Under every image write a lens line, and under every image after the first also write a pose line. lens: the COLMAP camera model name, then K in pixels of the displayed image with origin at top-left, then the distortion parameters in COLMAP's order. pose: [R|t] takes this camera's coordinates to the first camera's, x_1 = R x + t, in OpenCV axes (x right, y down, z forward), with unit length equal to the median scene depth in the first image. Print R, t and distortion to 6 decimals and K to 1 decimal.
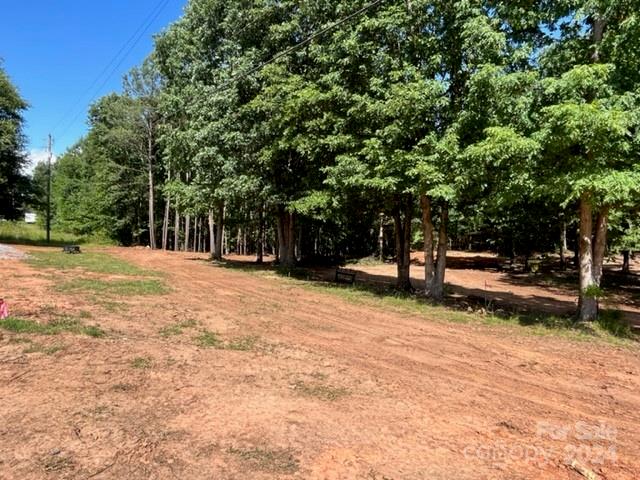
lens RADIAL K [[380.3, 0, 320.0], [0, 380.3, 240.0], [0, 0, 1]] dist [-0.000417, -0.000043]
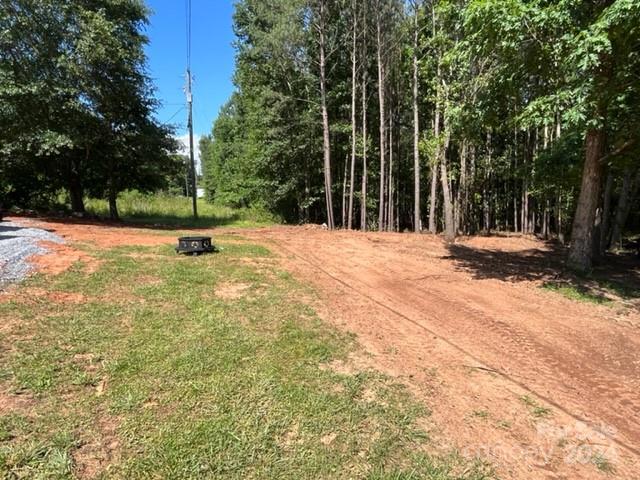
lens RADIAL K [[380.3, 0, 320.0], [0, 380.3, 240.0], [0, 0, 1]] dist [-0.000417, -0.000043]
pose [[0.932154, 0.001163, -0.362061, -0.224309], [0.029310, 0.996470, 0.078662, -0.006924], [0.360875, -0.083937, 0.928829, 0.400021]]
